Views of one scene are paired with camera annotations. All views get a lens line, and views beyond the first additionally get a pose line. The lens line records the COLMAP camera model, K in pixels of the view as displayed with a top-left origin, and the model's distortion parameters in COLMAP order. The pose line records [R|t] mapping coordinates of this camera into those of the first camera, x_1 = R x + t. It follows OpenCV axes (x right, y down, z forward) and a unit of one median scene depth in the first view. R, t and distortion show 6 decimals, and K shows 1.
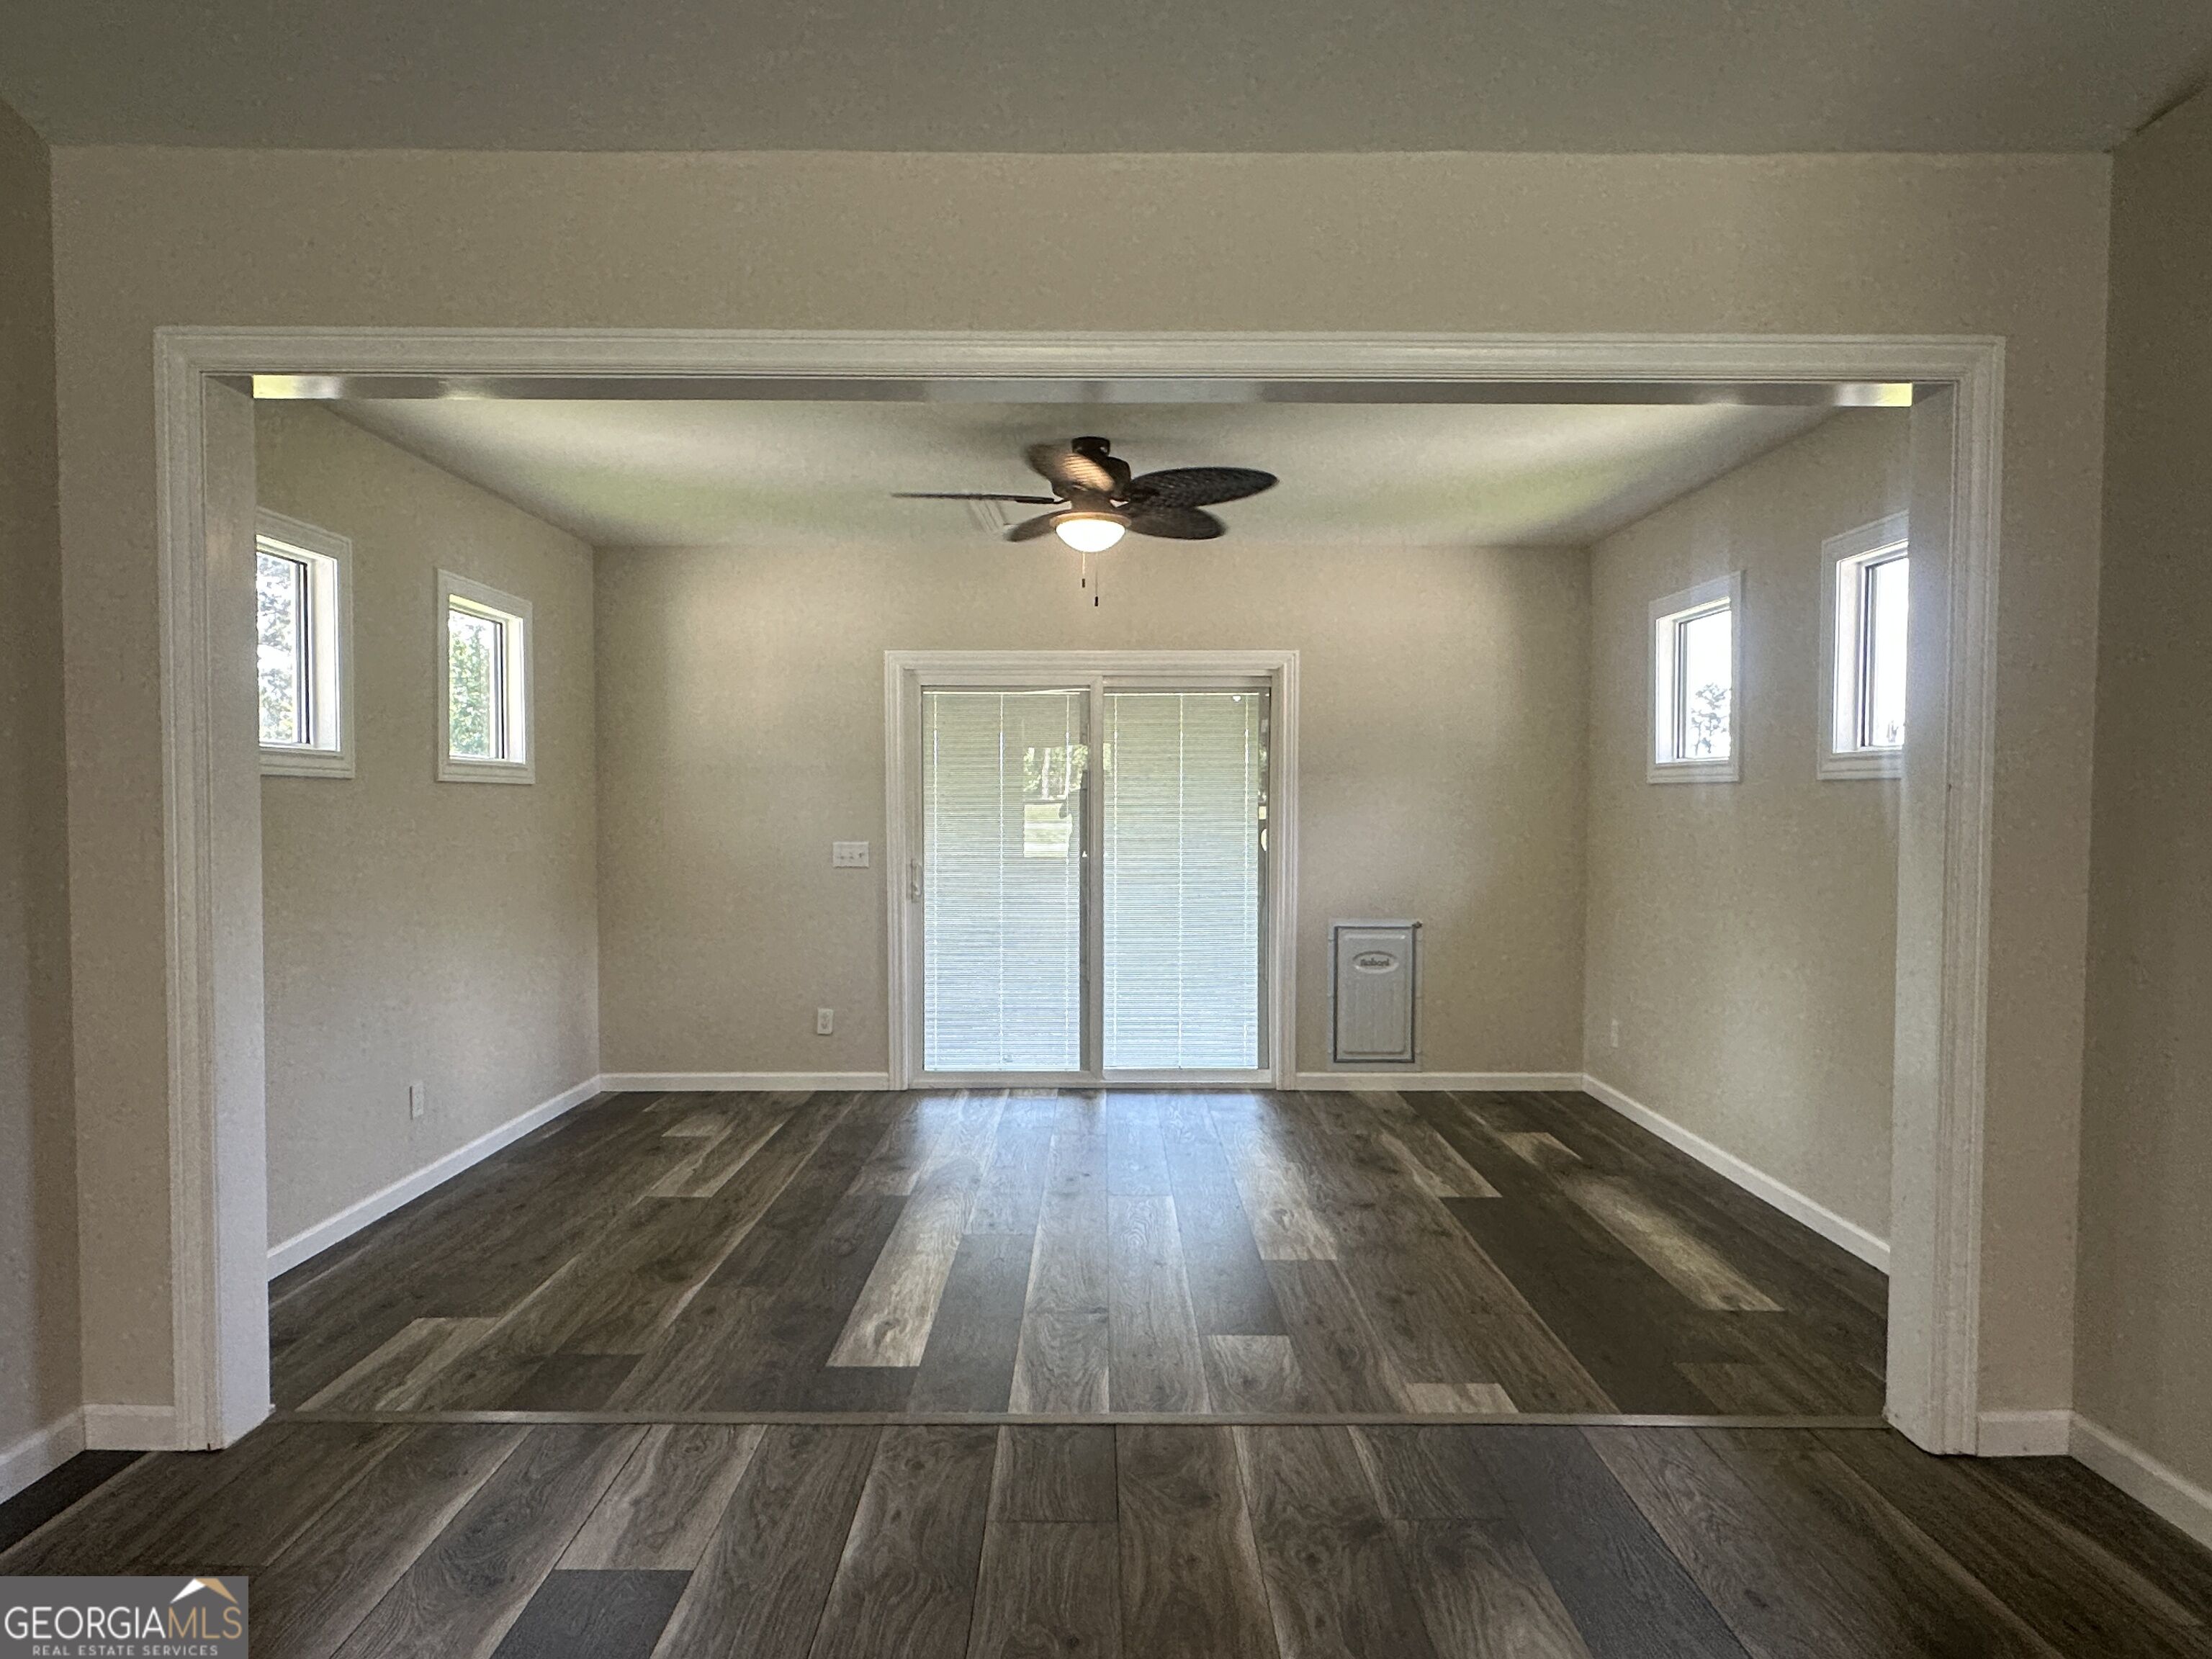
lens RADIAL K [[1261.4, 0, 1101.0], [0, 1261.4, 837.9], [0, 0, 1]] dist [0.000670, 0.000024]
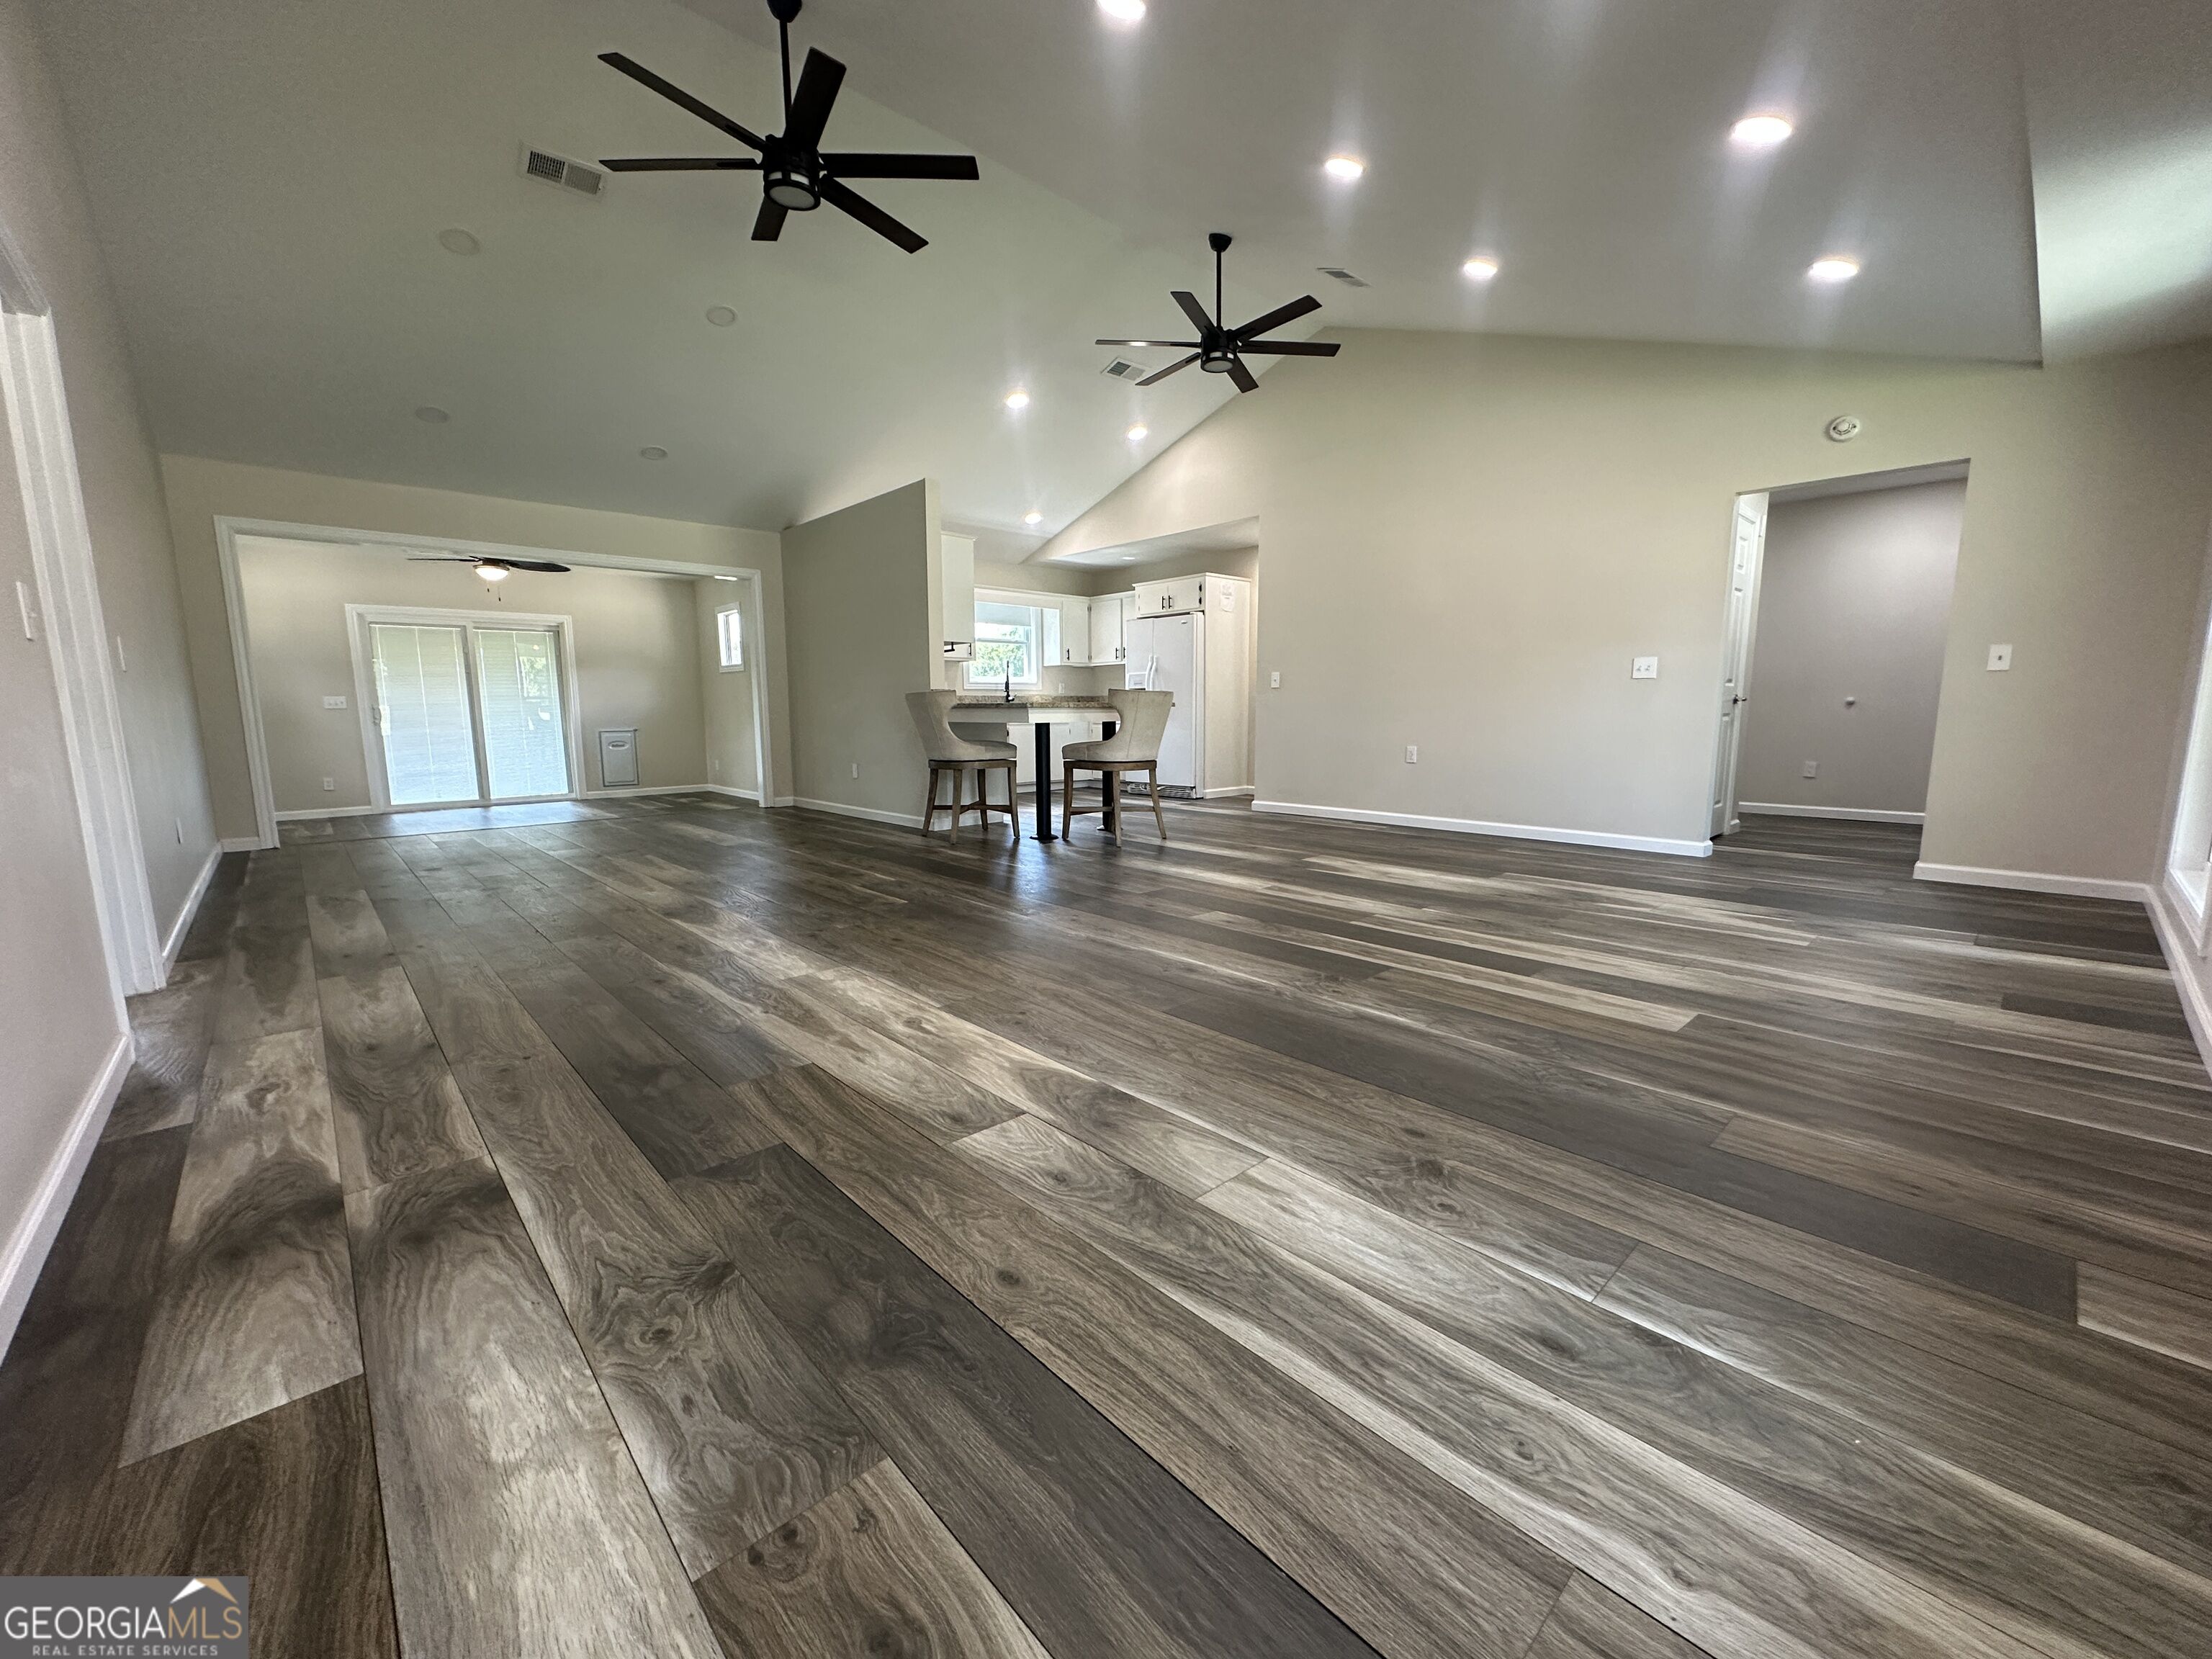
lens RADIAL K [[889.7, 0, 1114.1], [0, 889.7, 838.5], [0, 0, 1]] dist [0.000012, -0.000065]
pose [[0.733928, -0.114951, 0.669429, -0.267750], [0.031495, 0.990275, 0.135515, 0.077986], [-0.678497, -0.078375, 0.730411, -0.987424]]
